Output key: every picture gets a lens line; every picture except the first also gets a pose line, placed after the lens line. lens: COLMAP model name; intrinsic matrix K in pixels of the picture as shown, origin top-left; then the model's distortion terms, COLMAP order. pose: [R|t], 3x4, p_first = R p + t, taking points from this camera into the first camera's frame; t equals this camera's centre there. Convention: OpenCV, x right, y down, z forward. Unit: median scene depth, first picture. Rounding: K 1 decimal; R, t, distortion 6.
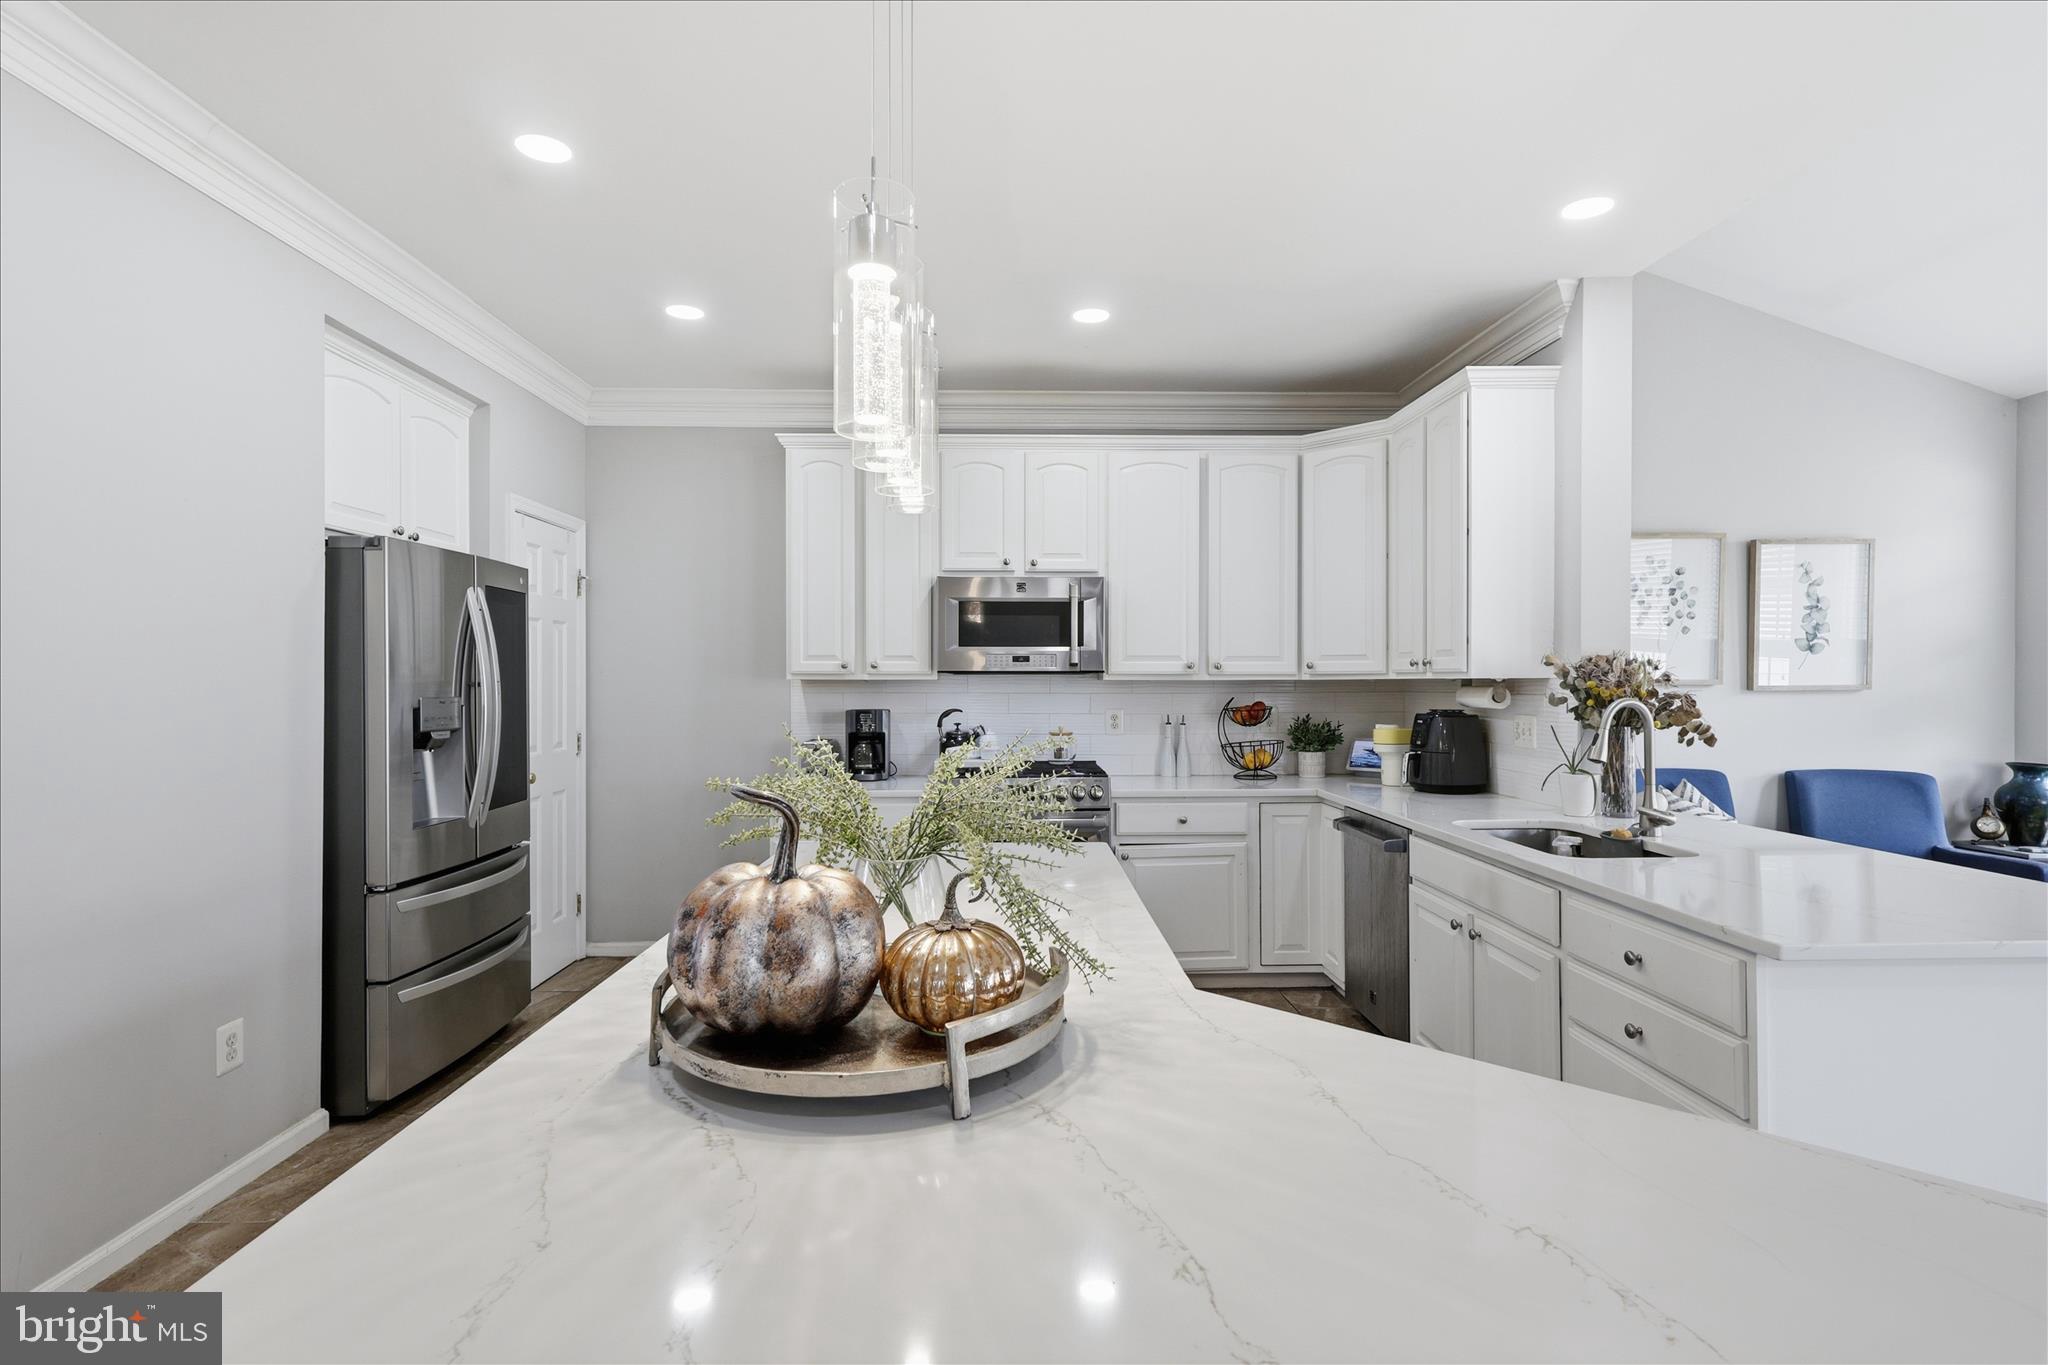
lens RADIAL K [[978.3, 0, 1017.4], [0, 978.3, 681.4], [0, 0, 1]] dist [0.001336, 0.000440]
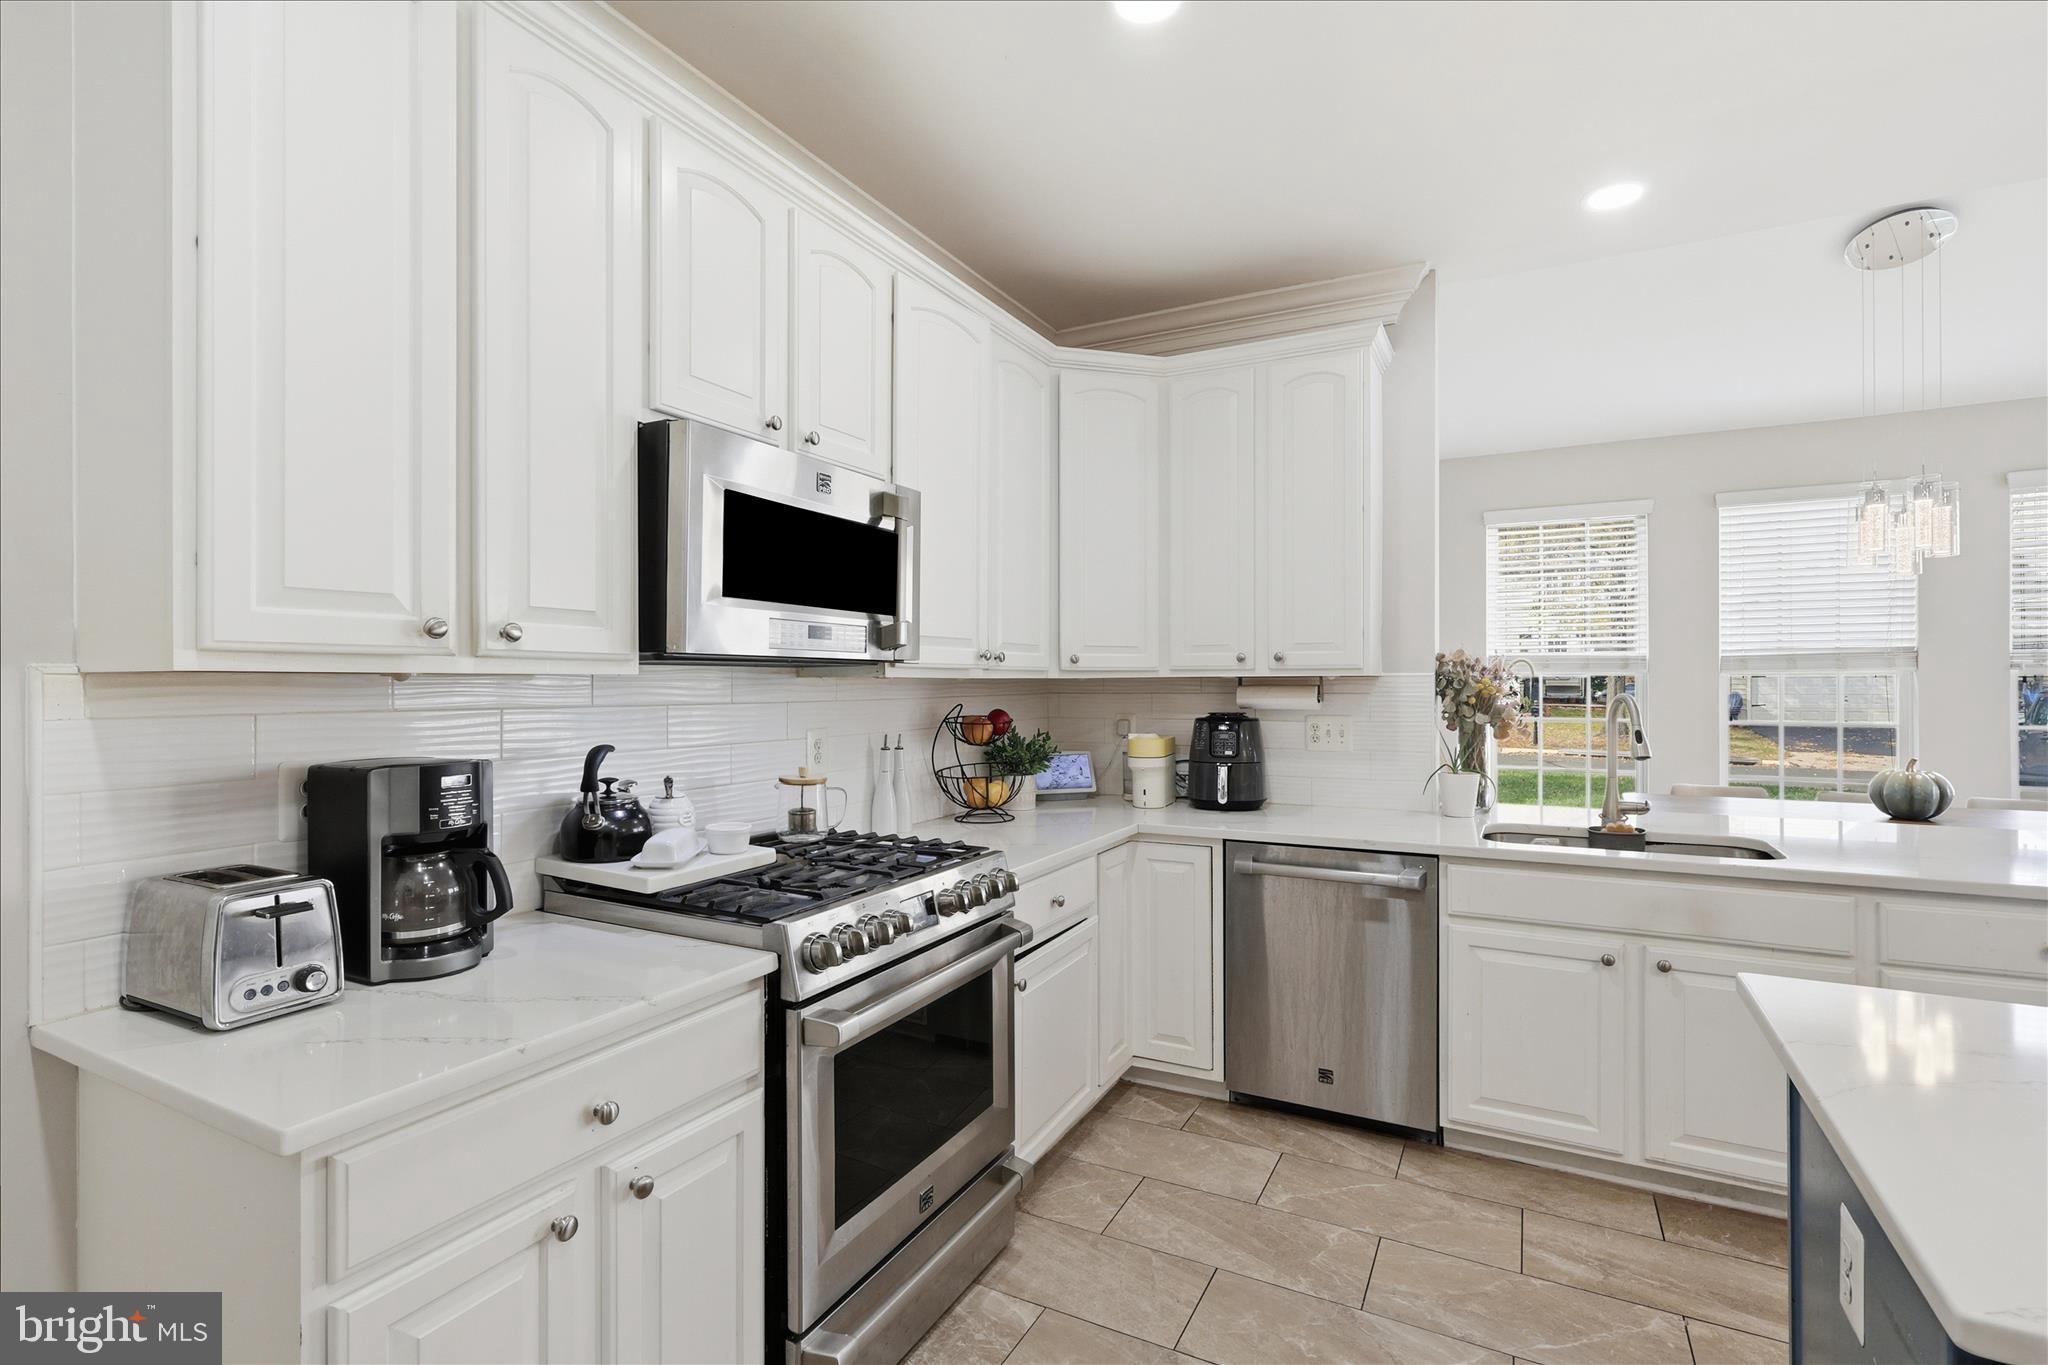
lens RADIAL K [[961.9, 0, 1018.5], [0, 961.9, 679.1], [0, 0, 1]] dist [-0.000415, 0.000308]
pose [[0.486916, 0.001328, 0.873448, -0.356643], [-0.003124, 0.999995, 0.000221, -0.000426], [-0.873443, -0.002836, 0.486918, 0.675944]]
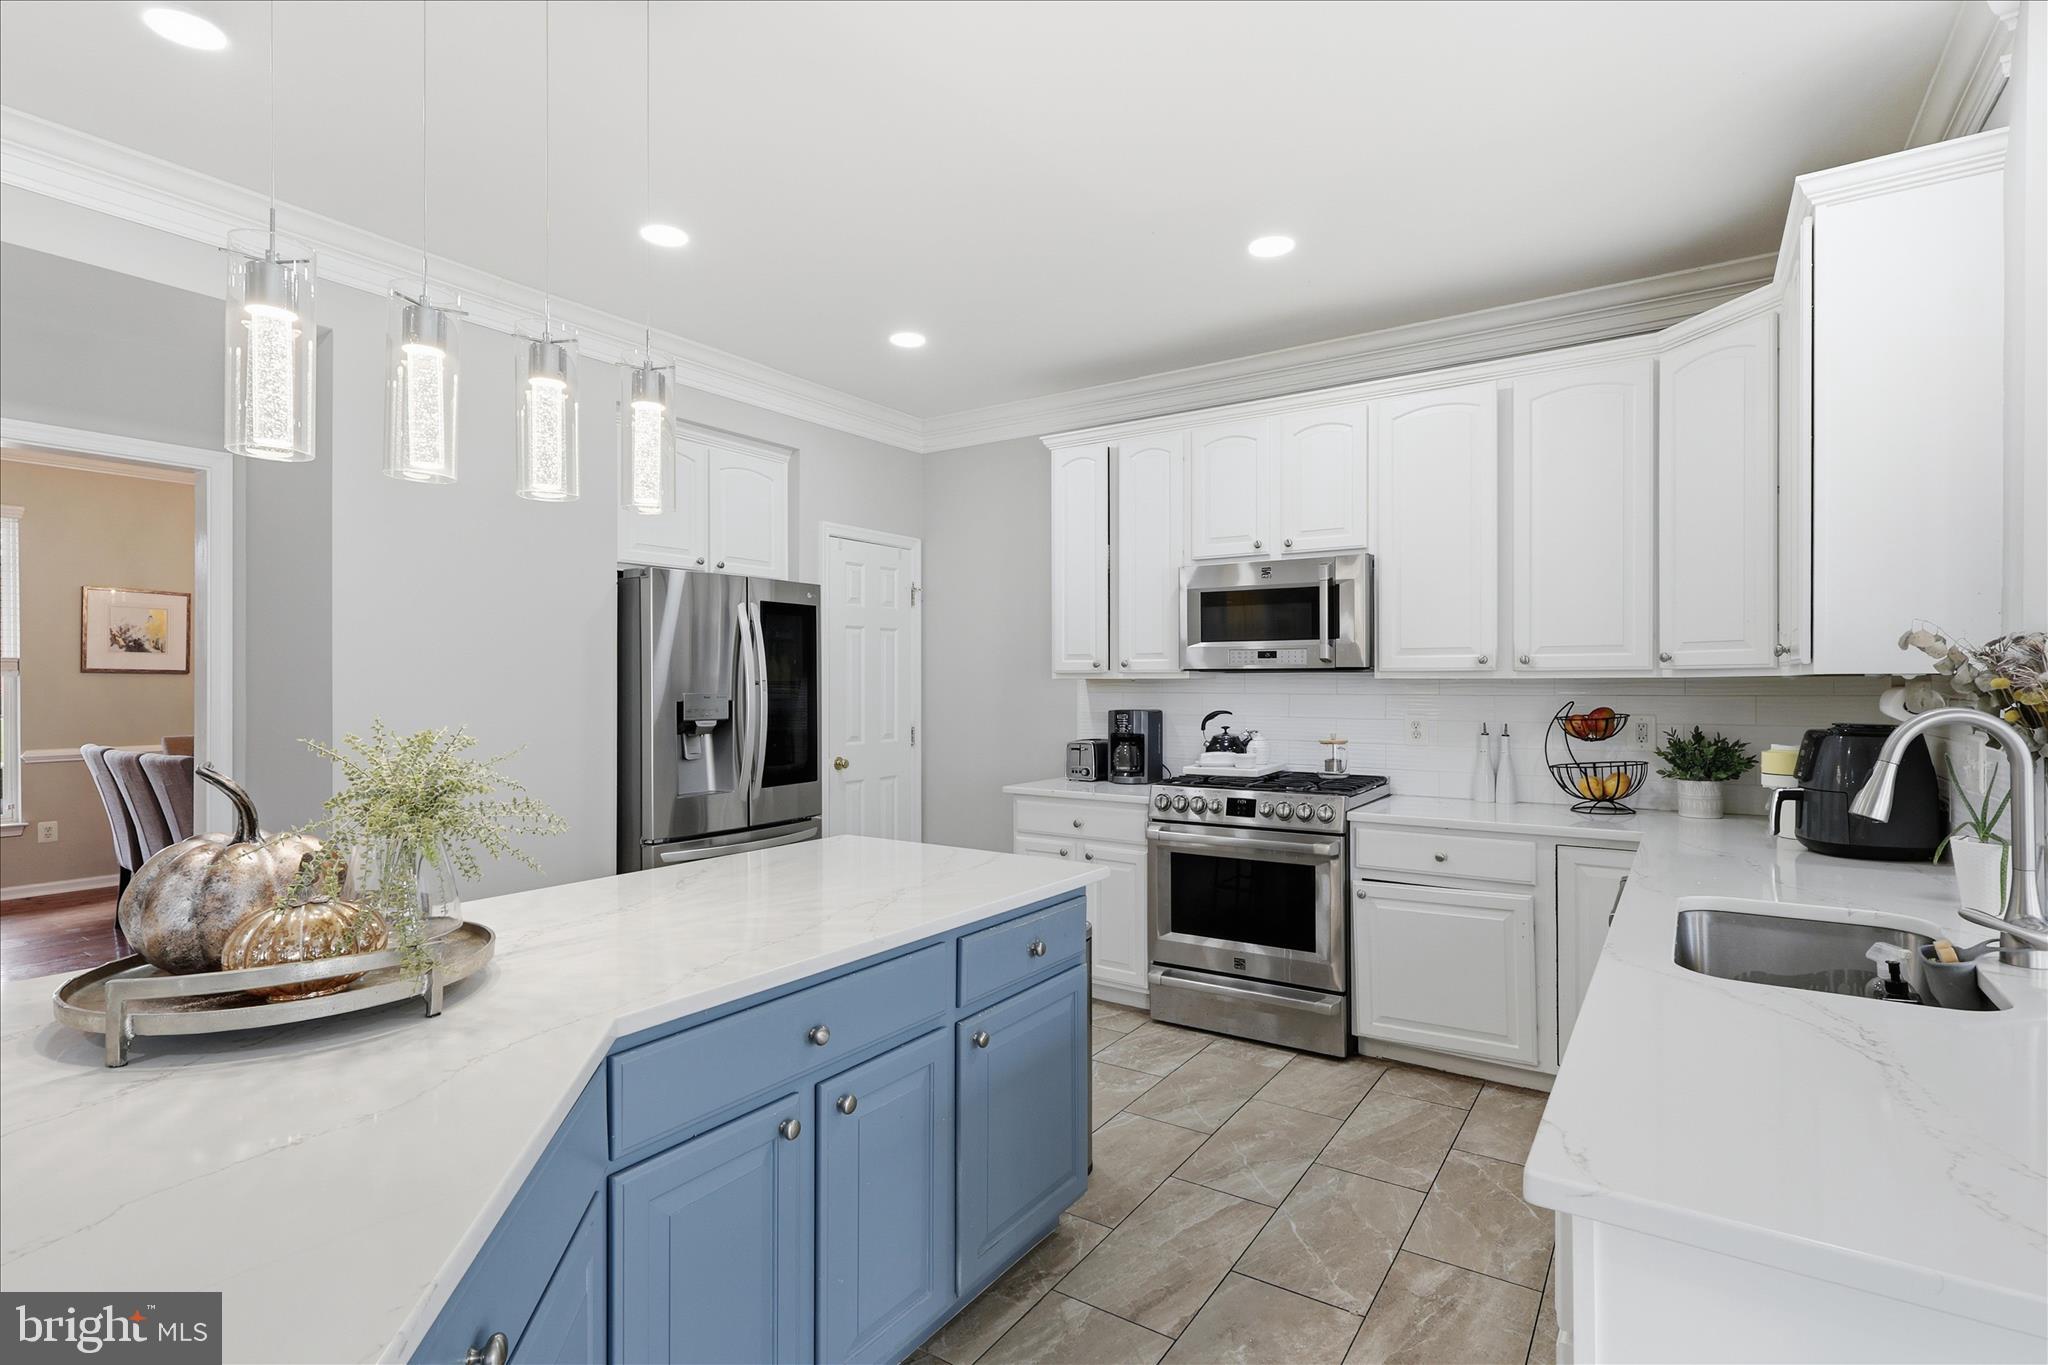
lens RADIAL K [[978.3, 0, 1016.3], [0, 978.3, 682.7], [0, 0, 1]] dist [0.001336, 0.000440]
pose [[0.814848, 0.000027, -0.579674, 0.323582], [0.000253, 1.000000, 0.000402, 0.001700], [0.579674, -0.000474, 0.814848, 0.155164]]
